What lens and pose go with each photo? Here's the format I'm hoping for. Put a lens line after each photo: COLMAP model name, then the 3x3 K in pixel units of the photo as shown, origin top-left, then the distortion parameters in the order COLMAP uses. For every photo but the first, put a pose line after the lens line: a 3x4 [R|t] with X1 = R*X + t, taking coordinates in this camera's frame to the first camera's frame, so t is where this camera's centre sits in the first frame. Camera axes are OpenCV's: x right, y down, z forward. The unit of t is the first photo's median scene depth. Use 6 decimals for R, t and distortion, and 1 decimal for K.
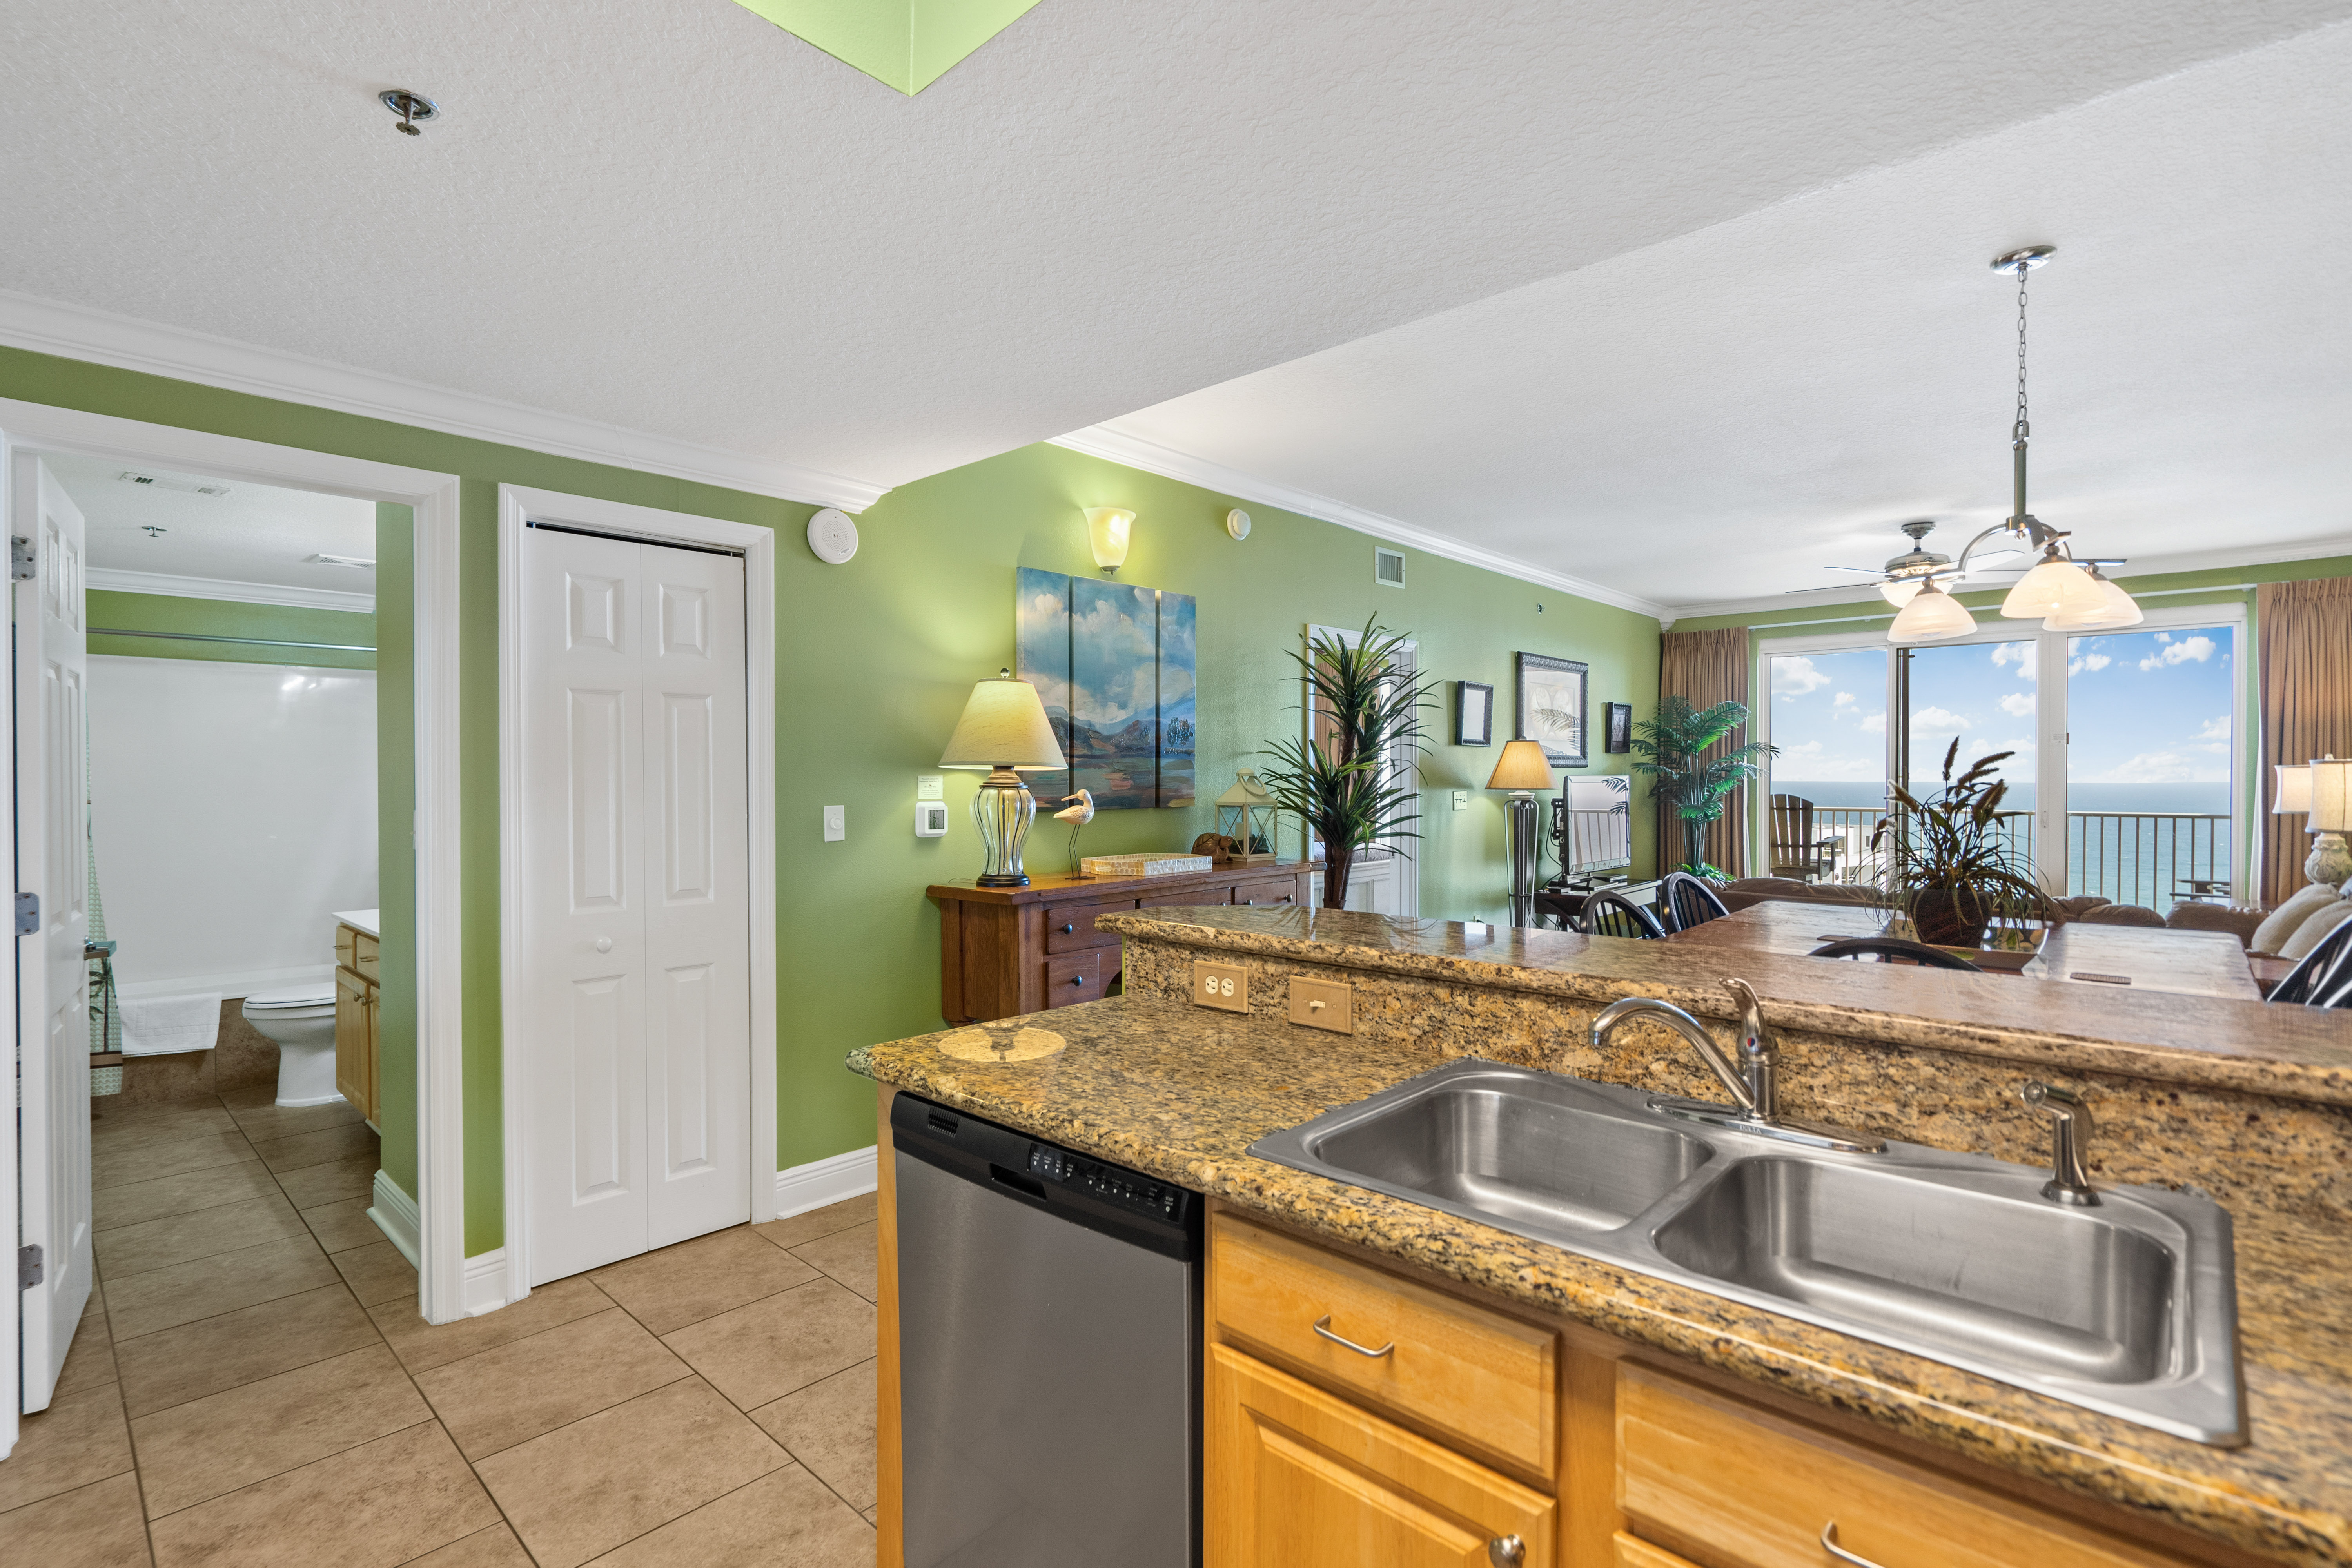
lens RADIAL K [[1104.0, 0, 1128.6], [0, 1104.0, 788.9], [0, 0, 1]] dist [0.000603, 0.000121]
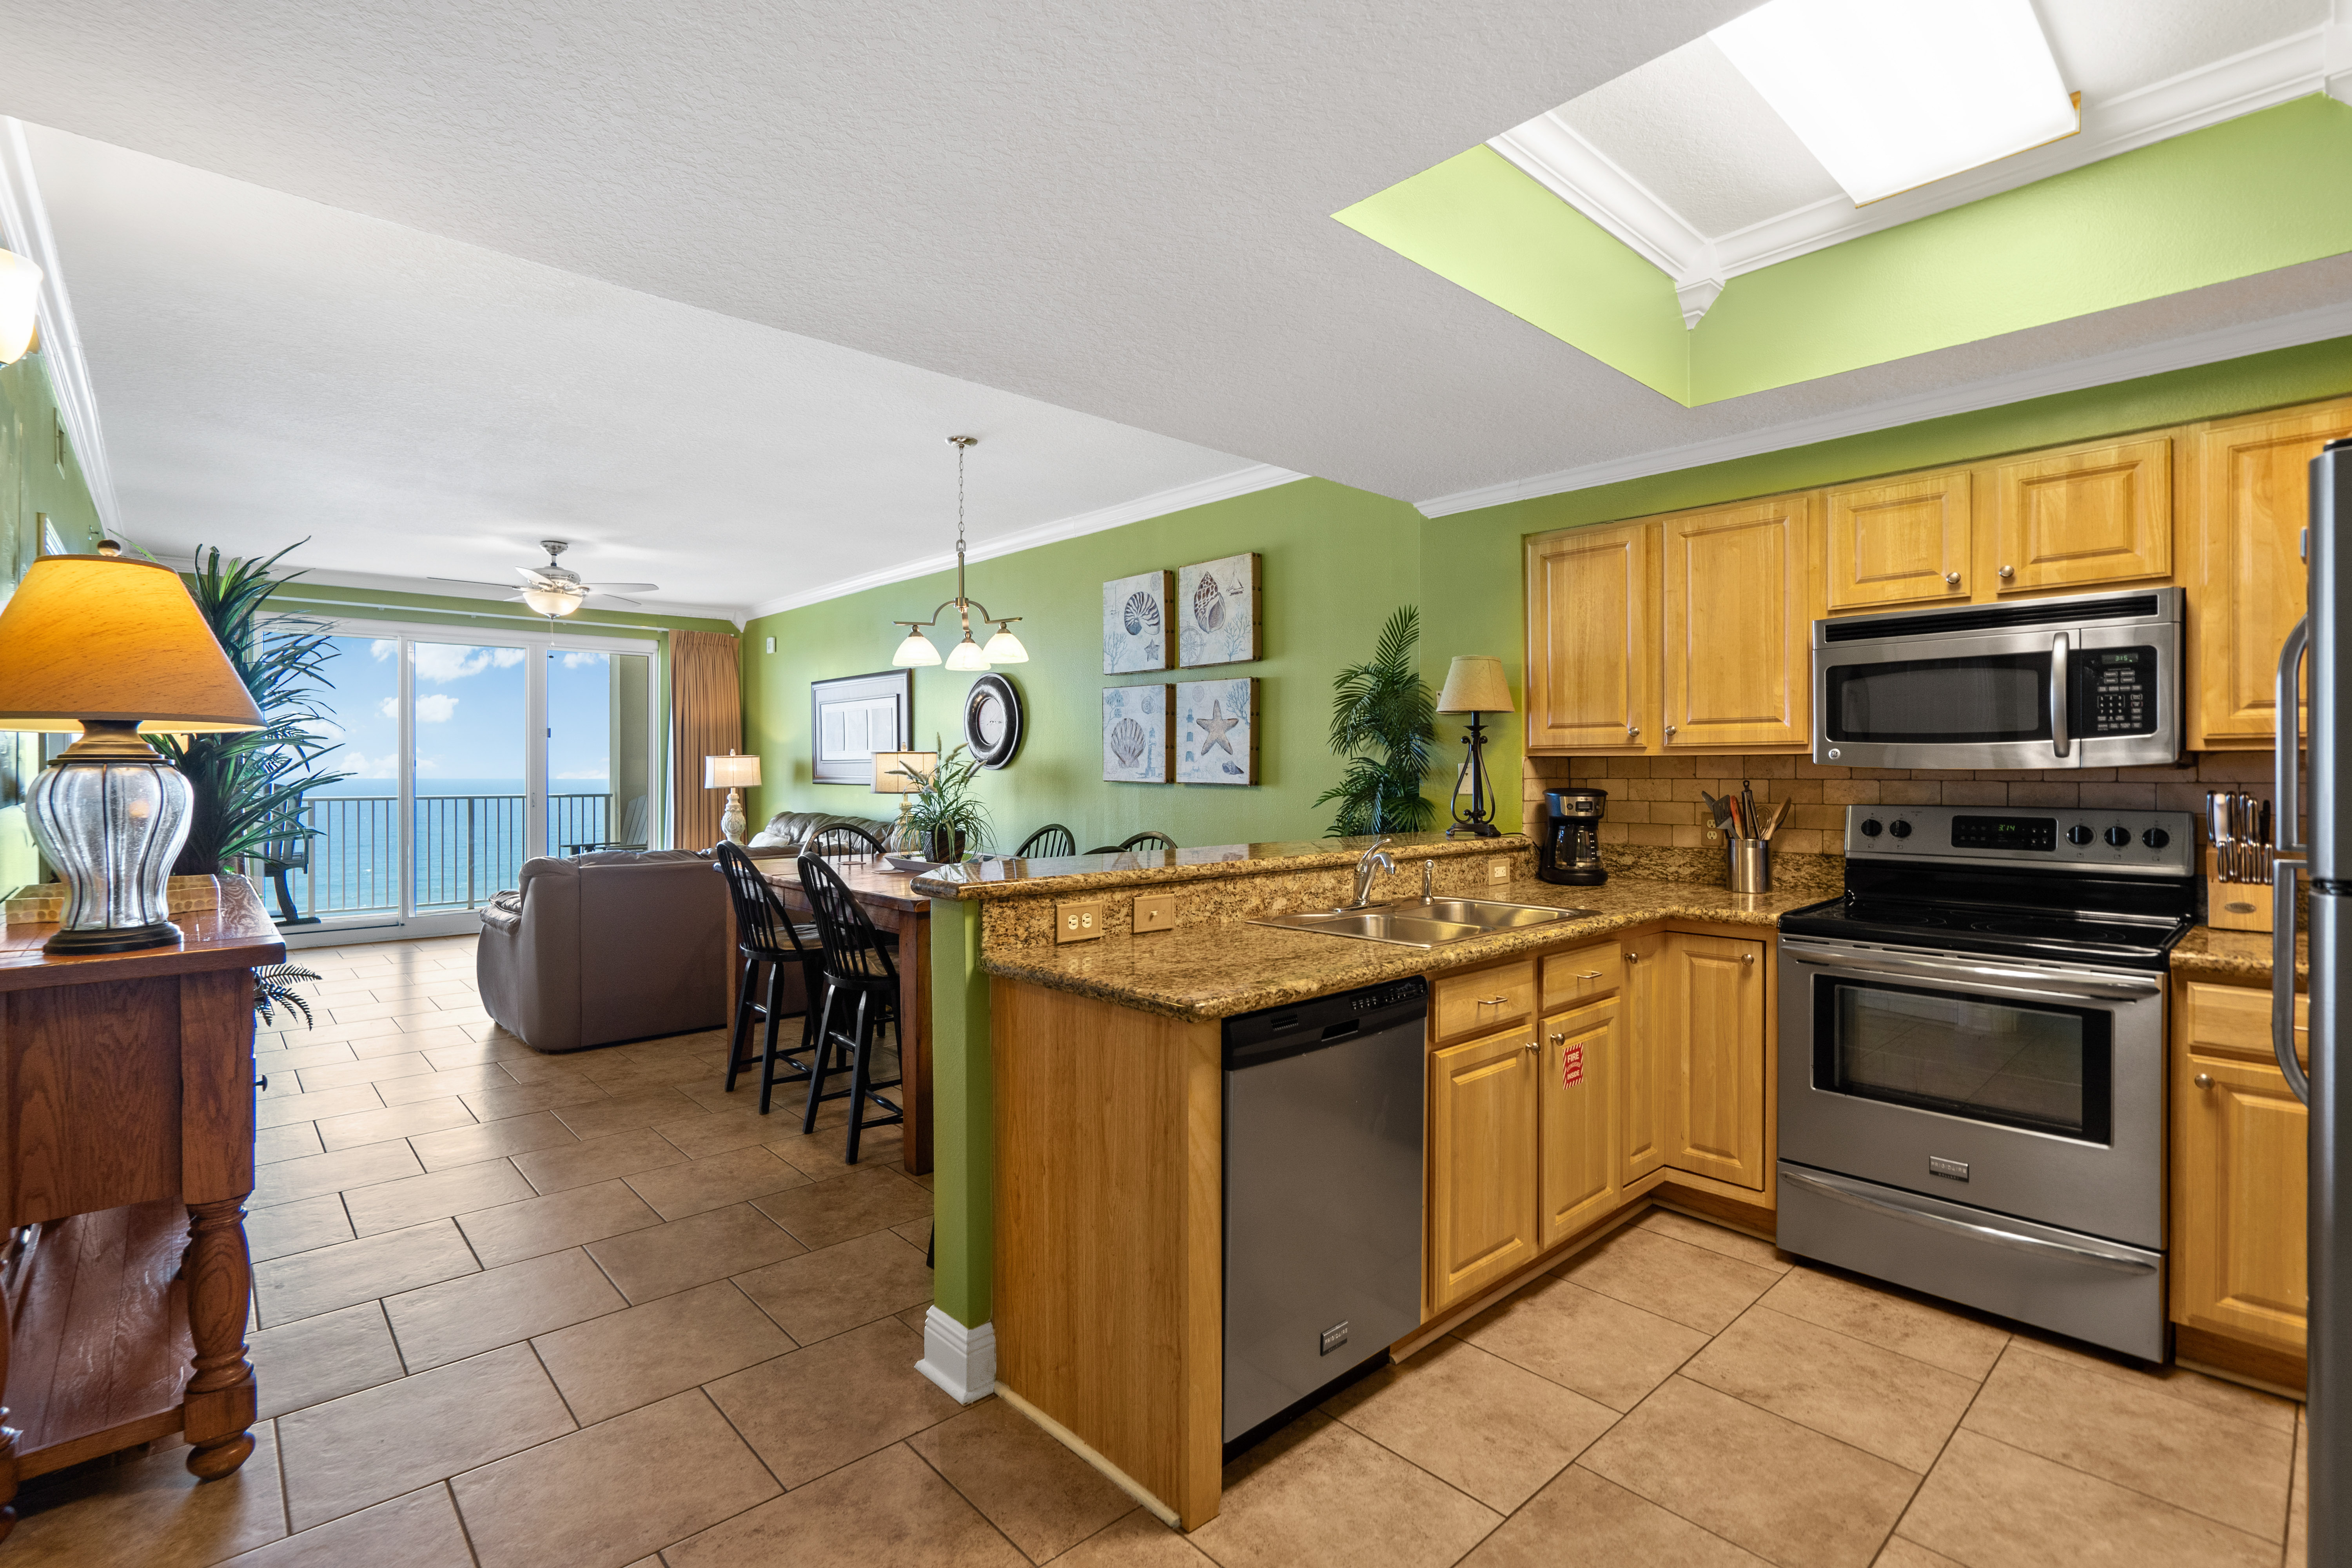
lens RADIAL K [[1086.8, 0, 1176.0], [0, 1086.8, 784.0], [0, 0, 1]] dist [-0.004420, -0.000247]
pose [[0.057795, -0.013663, 0.998235, -1.137515], [0.010479, 0.999860, 0.013078, 0.014141], [-0.998273, 0.009704, 0.057930, 0.852621]]
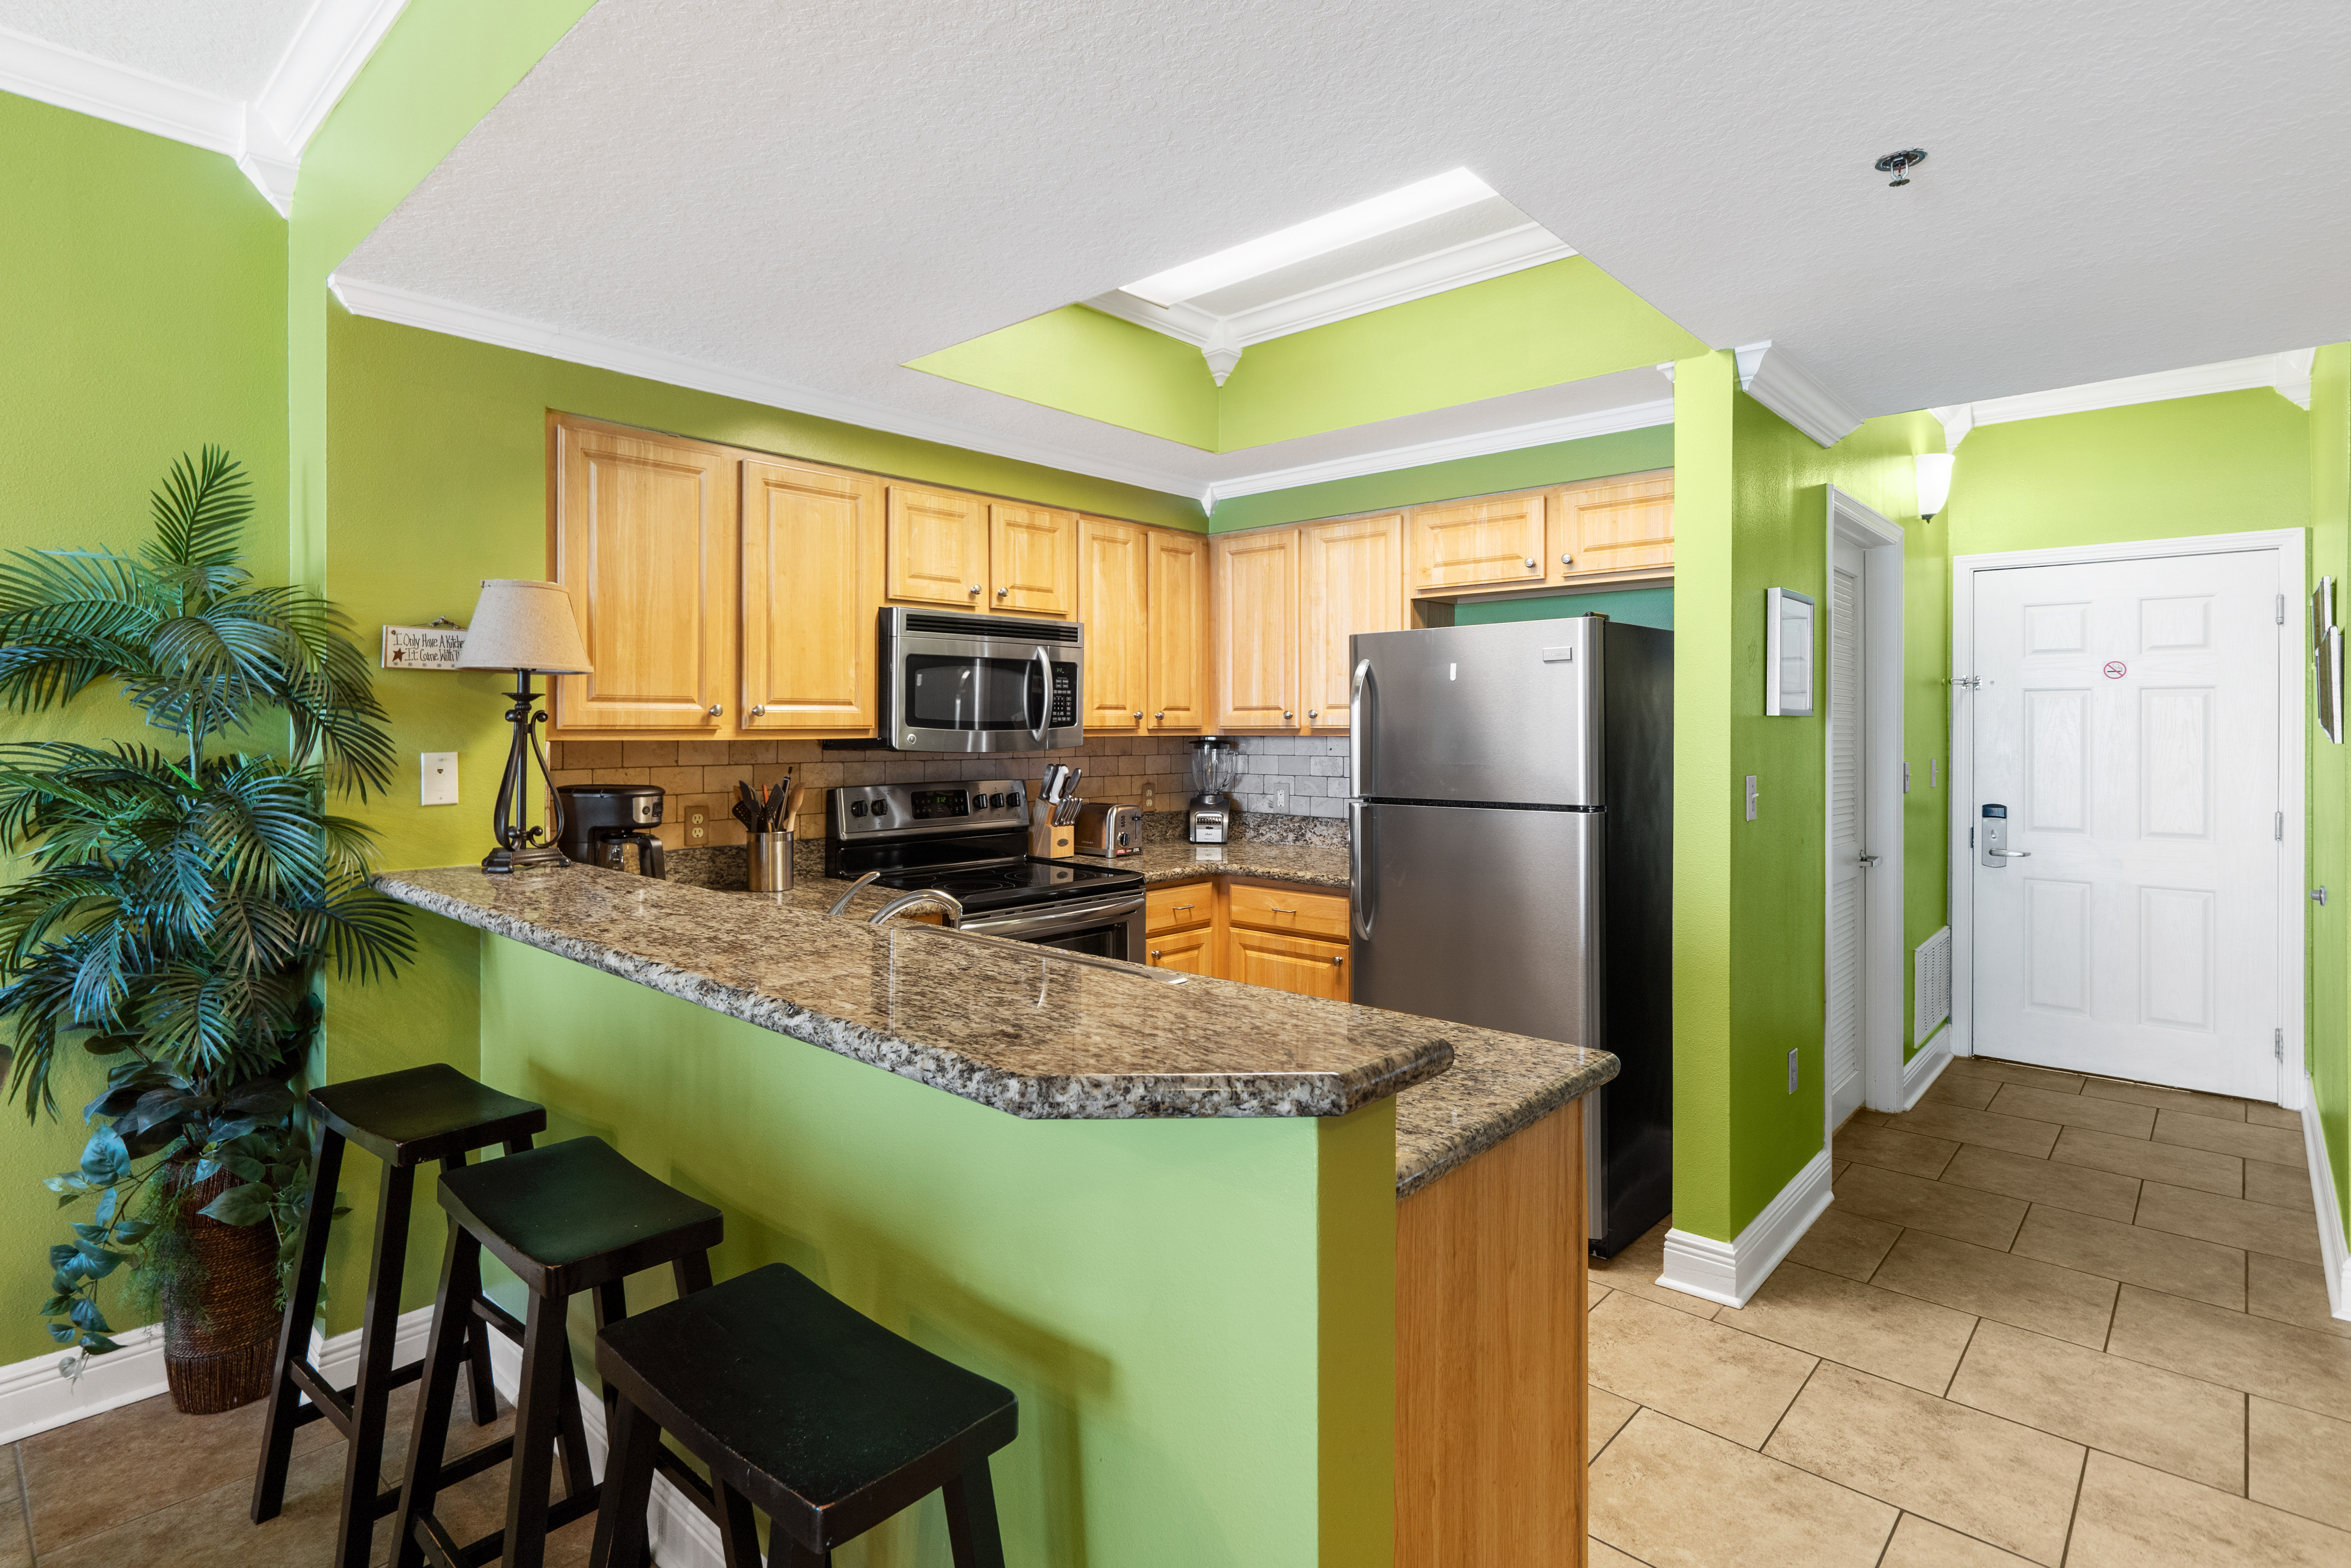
lens RADIAL K [[1160.4, 0, 1170.6], [0, 1160.4, 723.0], [0, 0, 1]] dist [0.001236, 0.000368]
pose [[-0.999722, -0.002936, -0.023394, 0.098927], [-0.003096, 0.999972, 0.006781, -0.034896], [0.023373, 0.006852, -0.999703, 1.714467]]
